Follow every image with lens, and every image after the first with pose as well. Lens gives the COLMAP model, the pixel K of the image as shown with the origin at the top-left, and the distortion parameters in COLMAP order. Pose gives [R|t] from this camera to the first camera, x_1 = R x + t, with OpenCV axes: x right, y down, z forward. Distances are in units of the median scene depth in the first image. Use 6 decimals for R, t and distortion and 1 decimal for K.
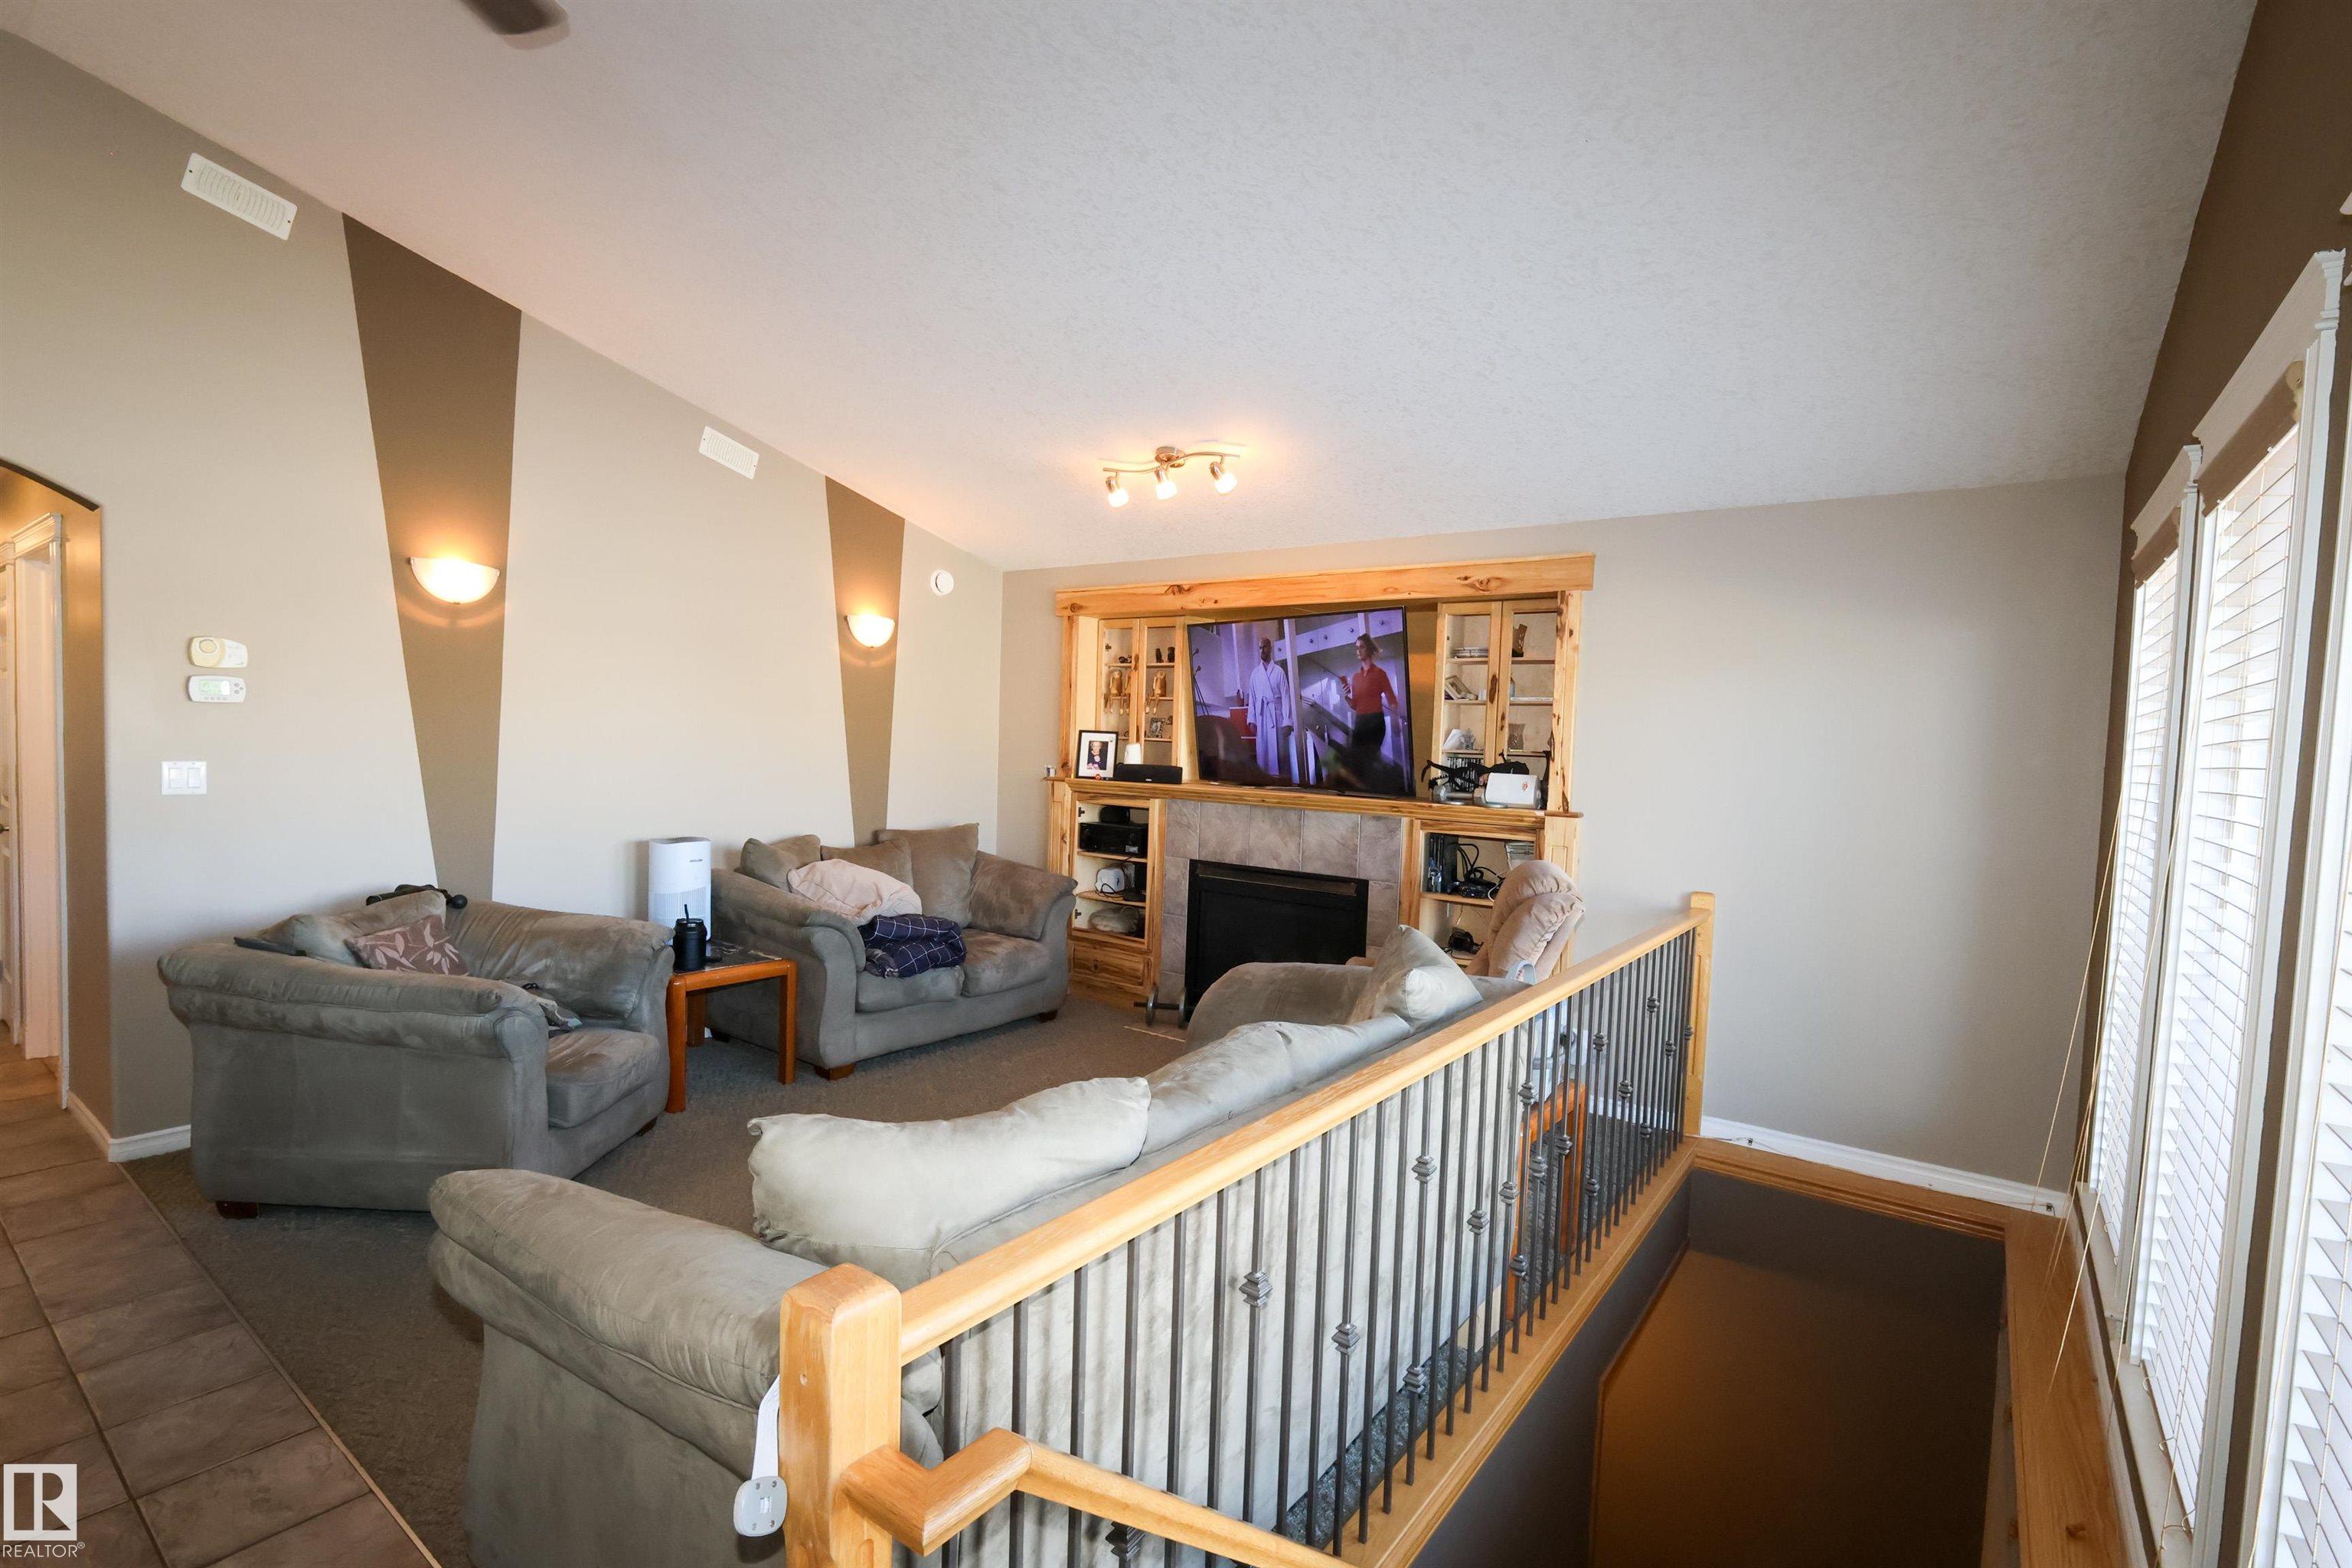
lens RADIAL K [[1088.2, 0, 1175.8], [0, 1088.2, 771.0], [0, 0, 1]] dist [0.013038, 0.000004]
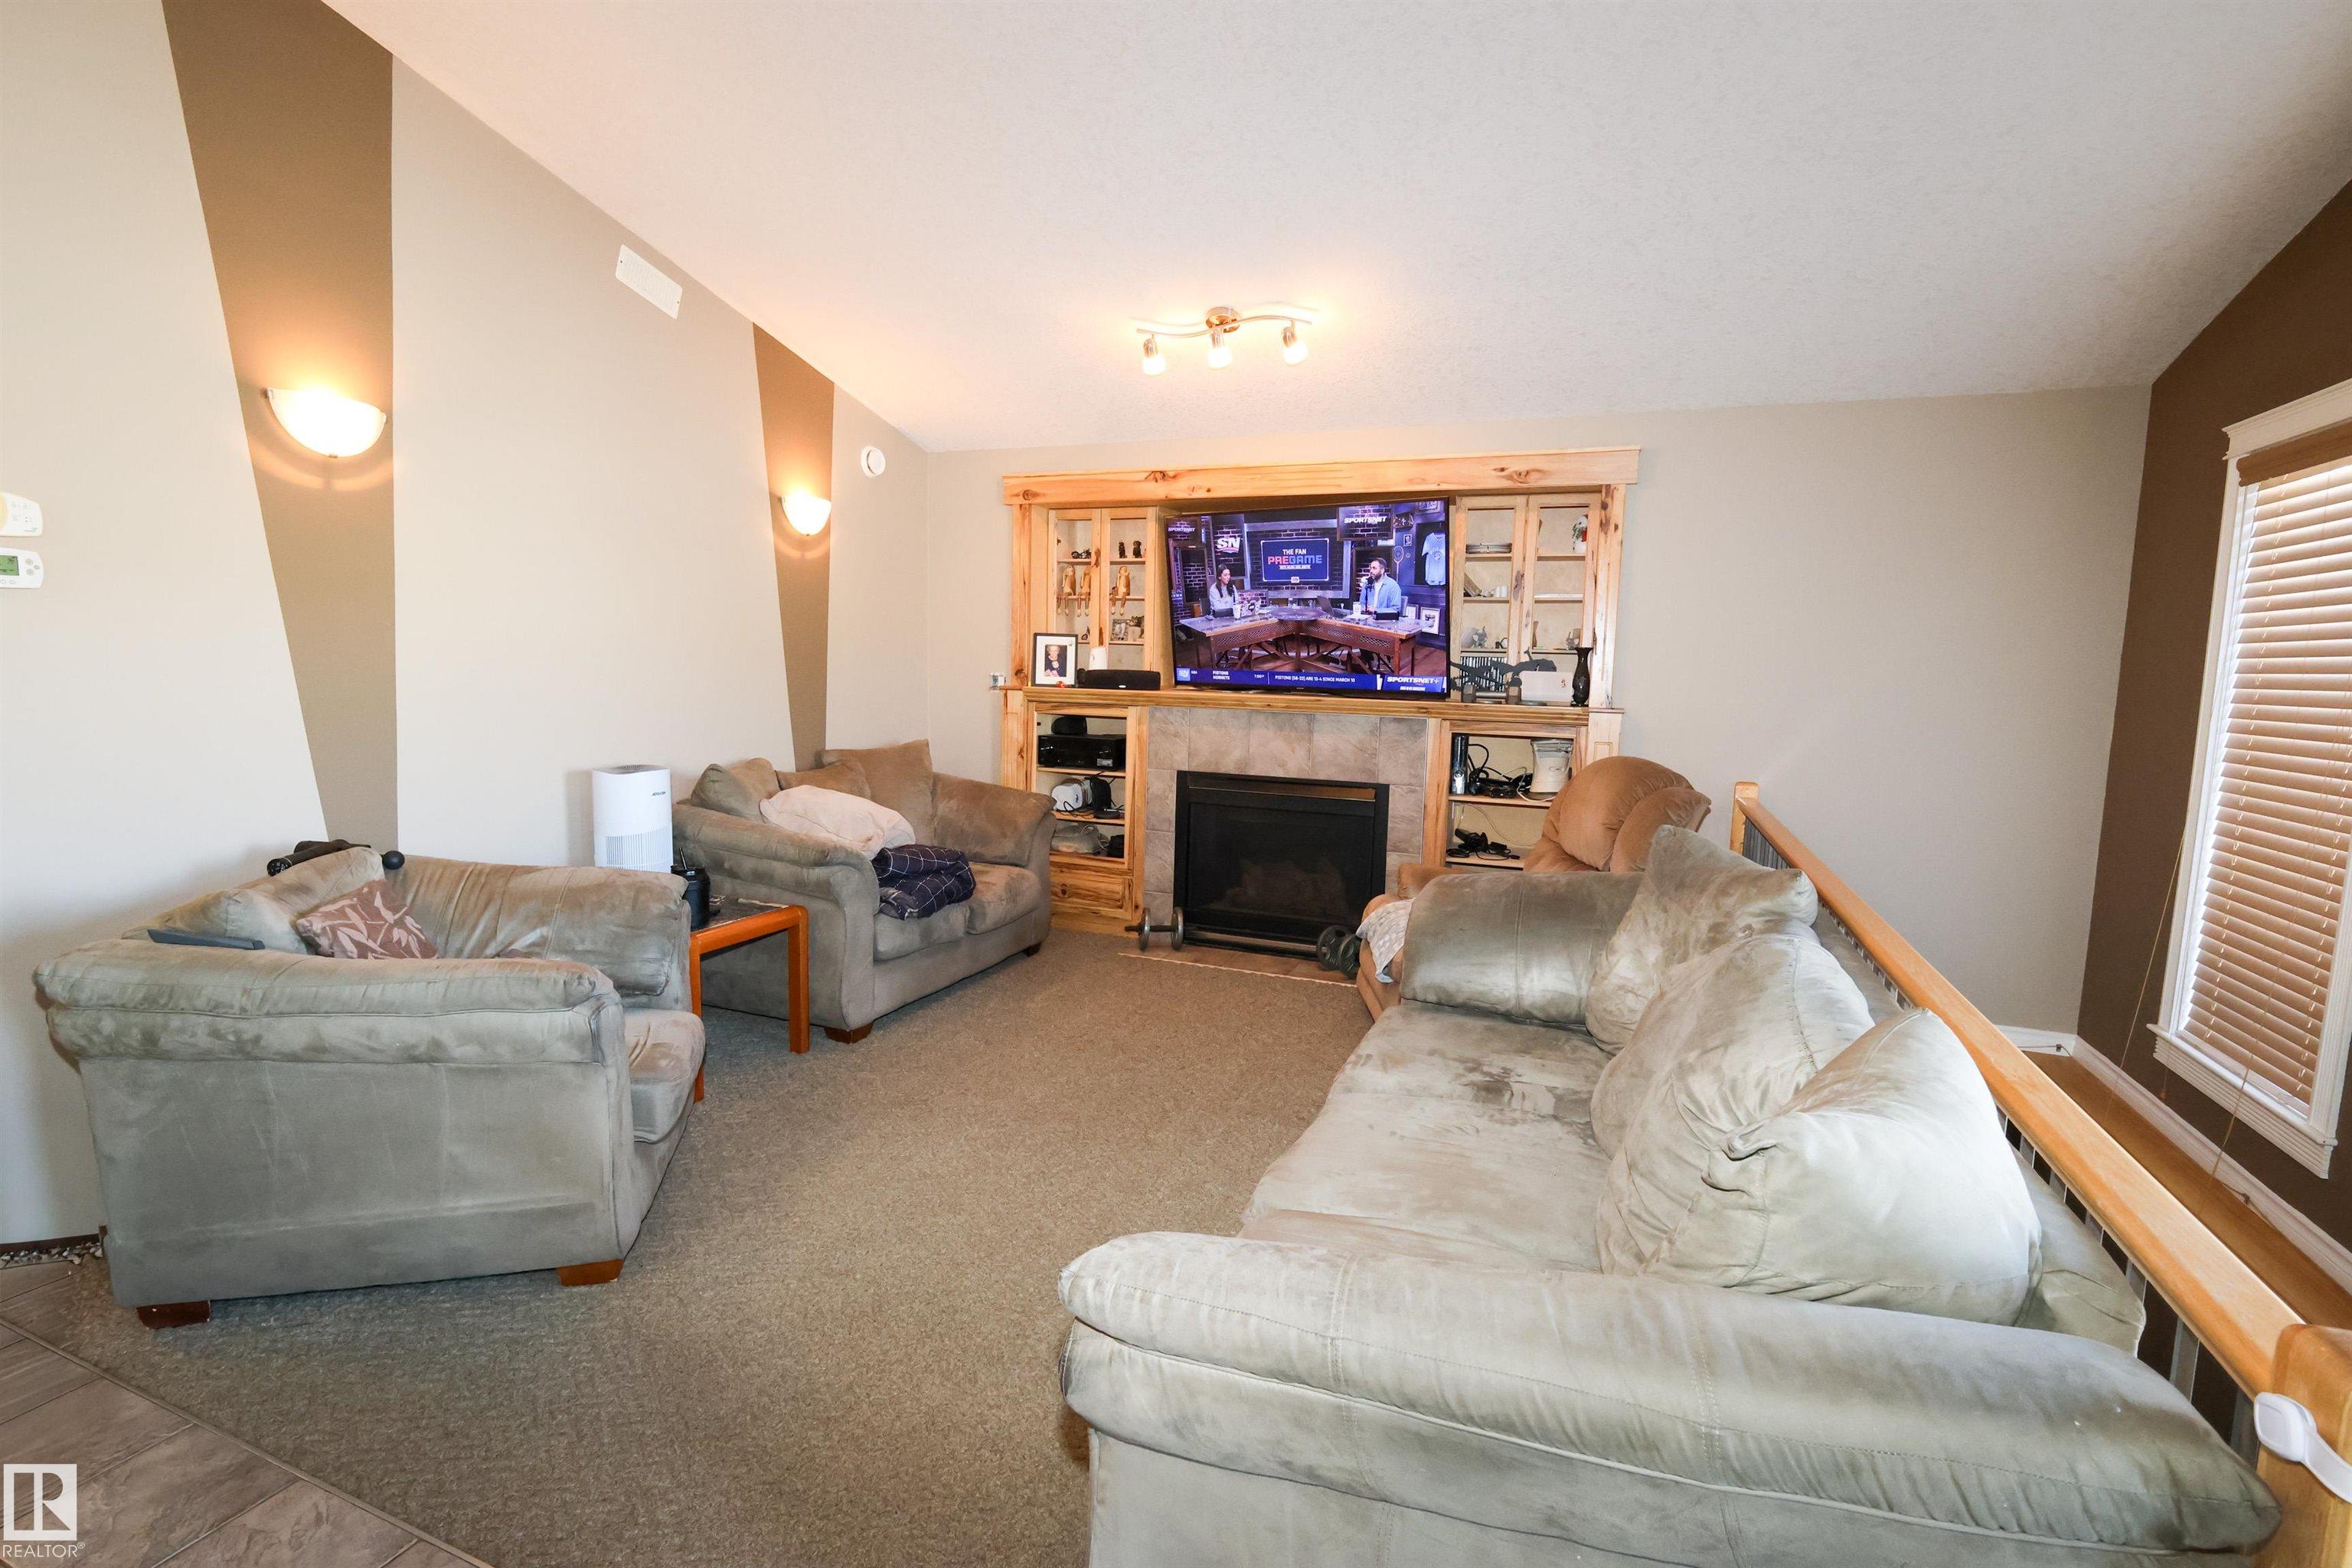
lens RADIAL K [[1091.1, 0, 1175.2], [0, 1091.1, 747.6], [0, 0, 1]] dist [0.016351, 0.000448]
pose [[0.969205, -0.031769, 0.244199, -0.248348], [0.017159, 0.997946, 0.061726, 0.004354], [-0.245659, -0.055635, 0.967759, 0.113619]]
